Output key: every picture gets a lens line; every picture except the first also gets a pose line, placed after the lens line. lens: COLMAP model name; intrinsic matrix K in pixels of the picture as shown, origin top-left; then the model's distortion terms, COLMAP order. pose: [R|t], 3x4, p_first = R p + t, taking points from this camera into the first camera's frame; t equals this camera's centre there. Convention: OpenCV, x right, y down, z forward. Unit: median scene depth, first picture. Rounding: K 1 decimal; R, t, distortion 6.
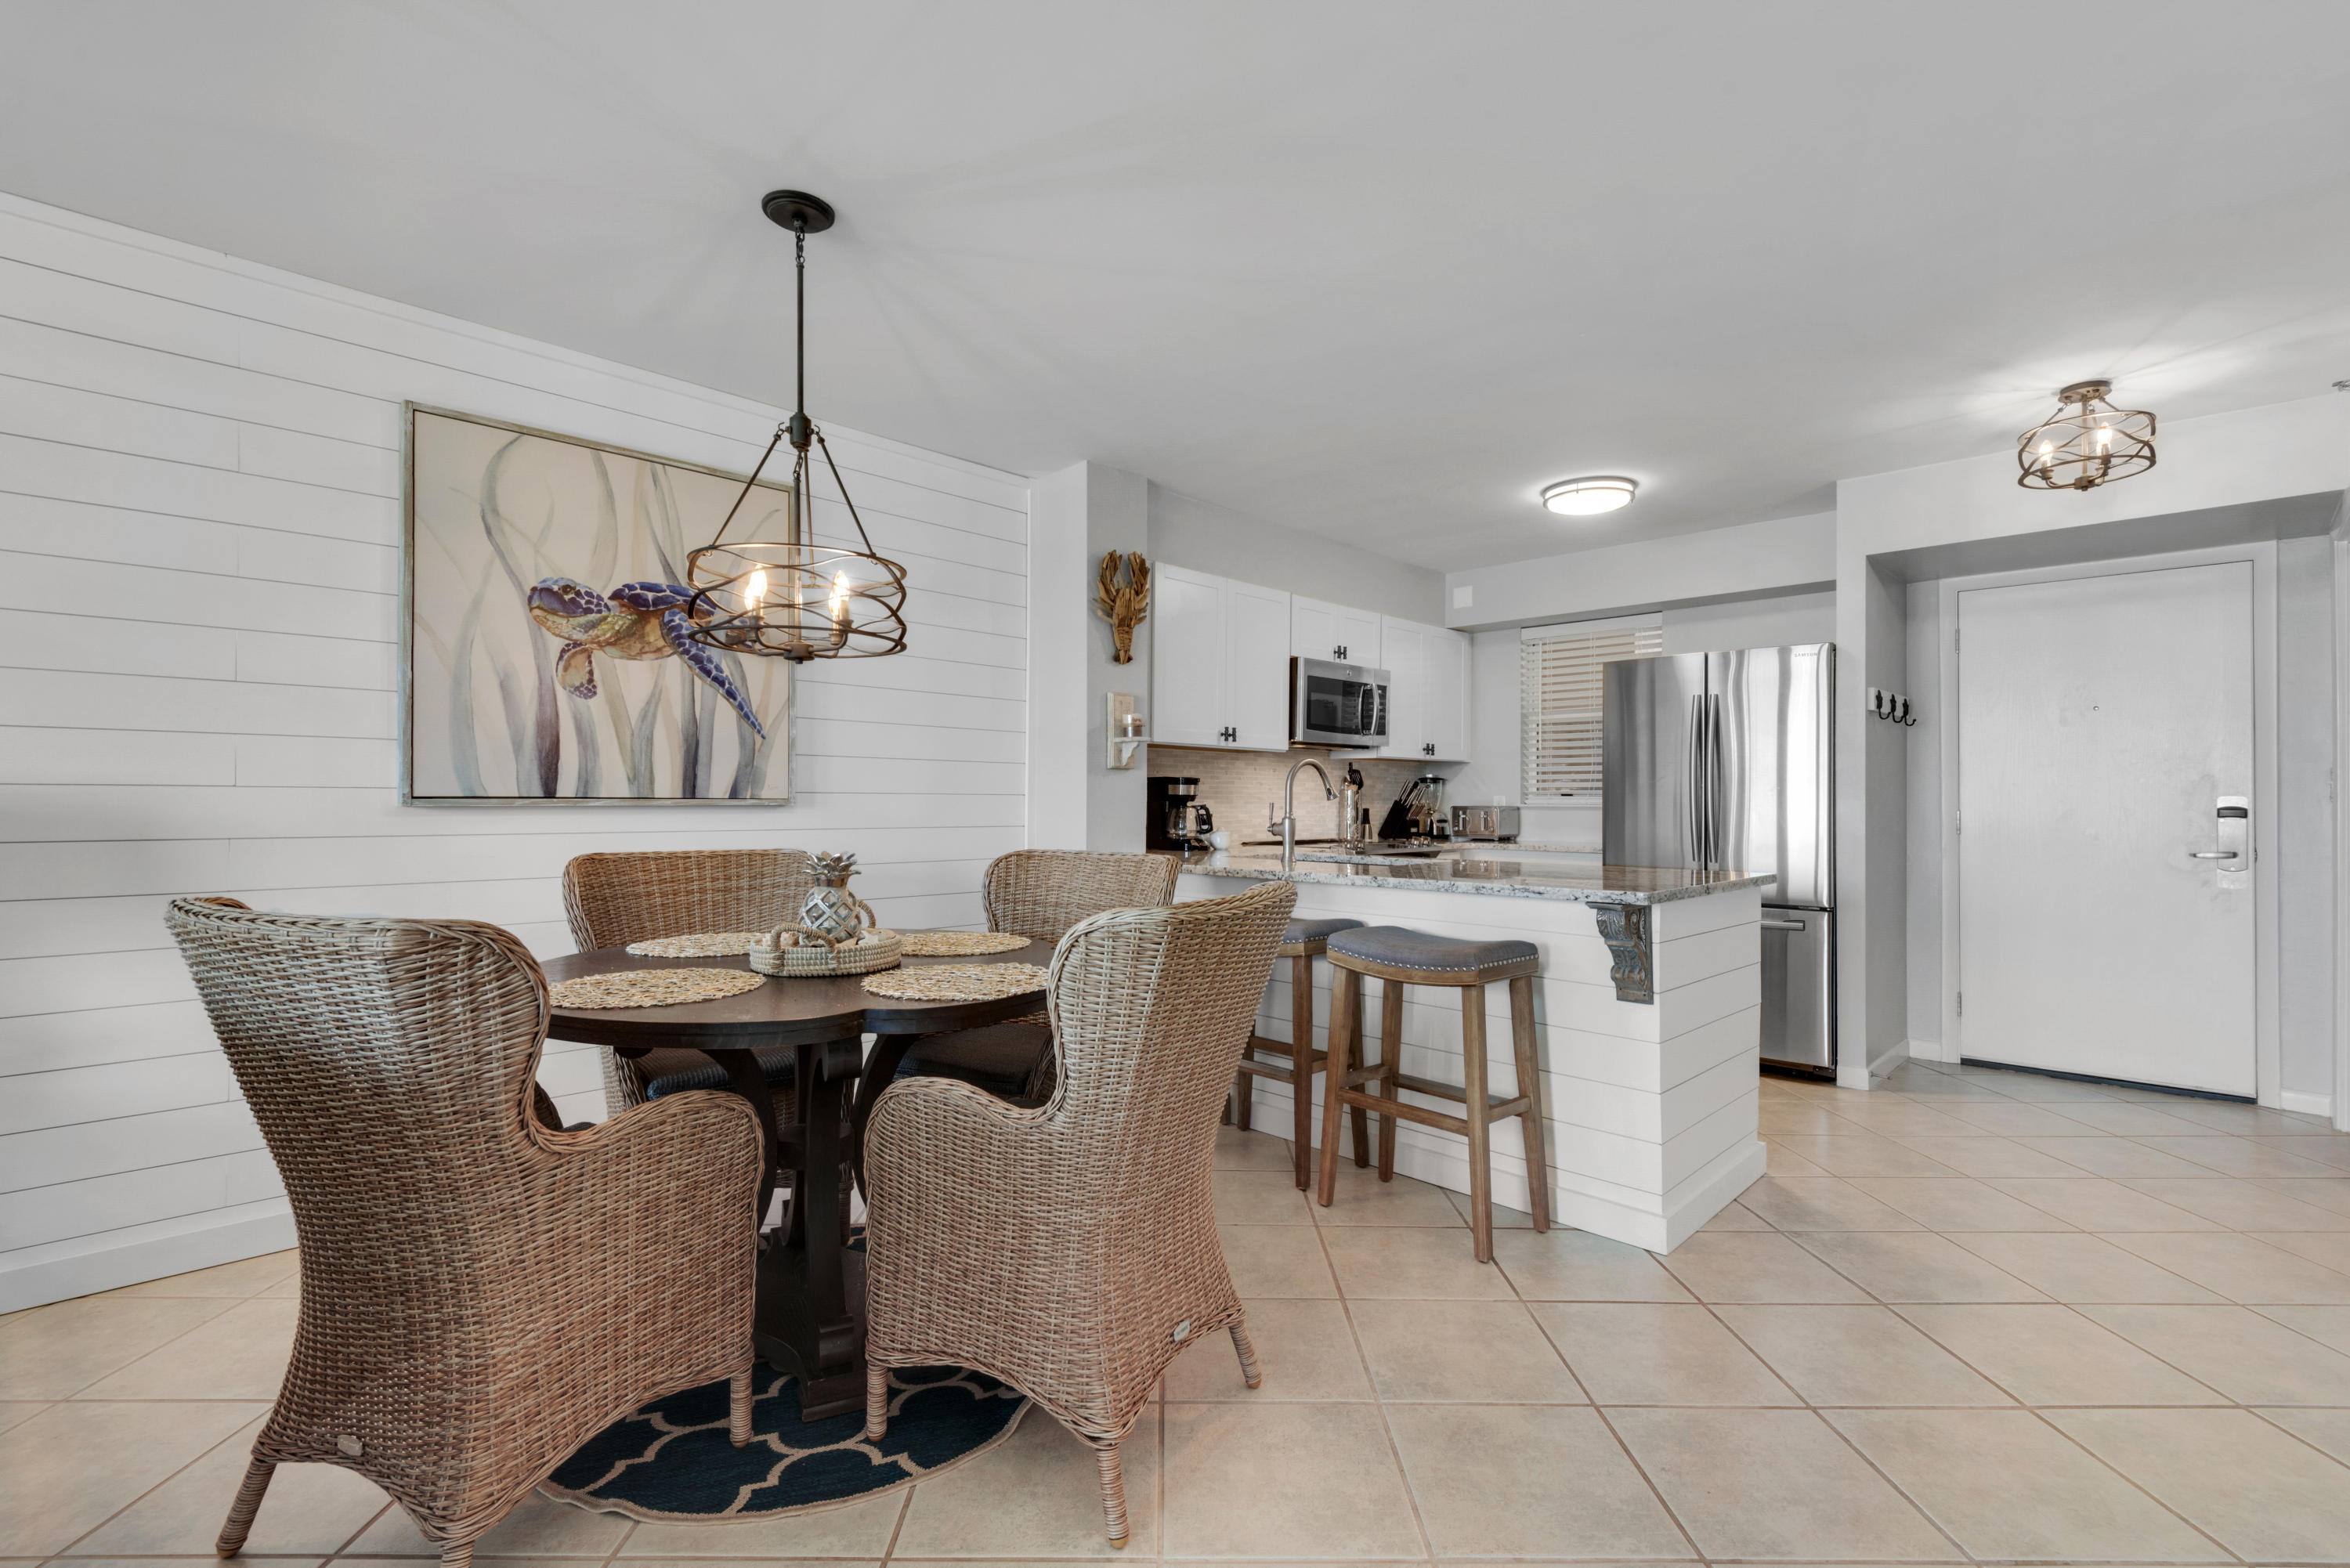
lens RADIAL K [[1099.4, 0, 1175.0], [0, 1099.4, 784.0], [0, 0, 1]] dist [0.030026, -0.015207]
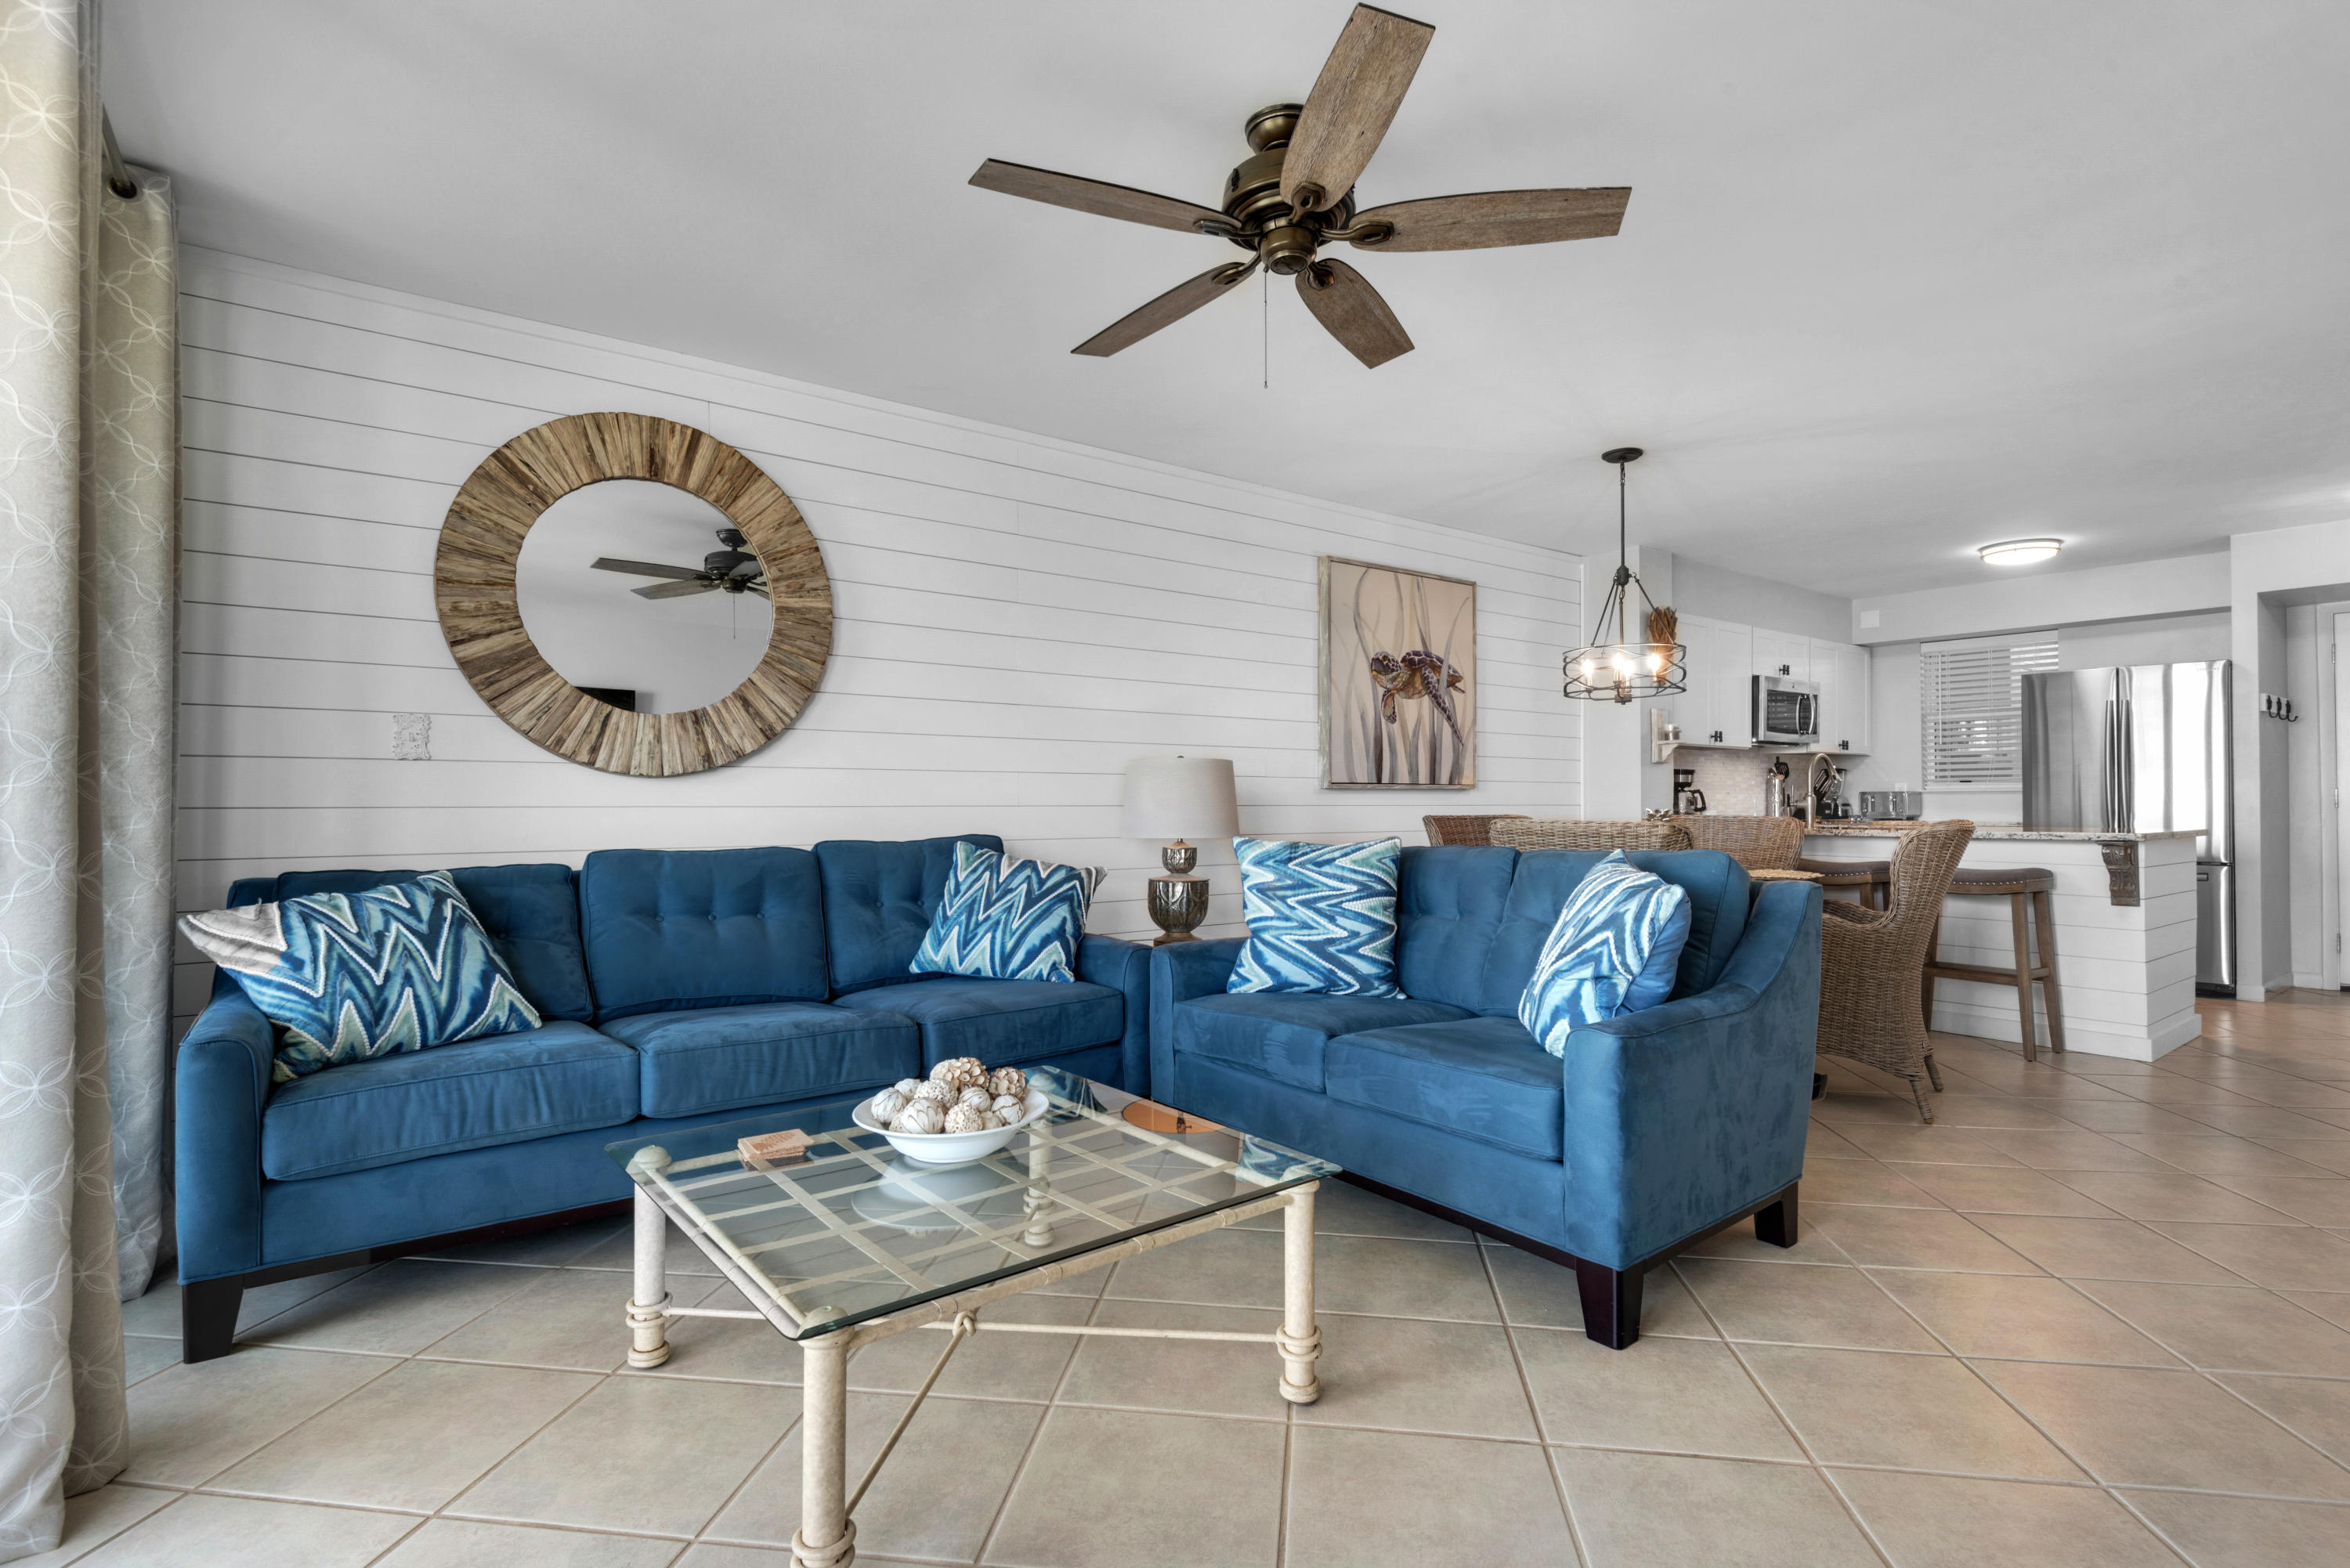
lens RADIAL K [[1207.7, 0, 1092.6], [0, 1207.7, 784.6], [0, 0, 1]] dist [0.000899, -0.008362]
pose [[0.985542, -0.009377, -0.169171, -0.473236], [0.009264, 0.999956, -0.001456, 0.008399], [0.169178, -0.000132, 0.985586, -0.597697]]
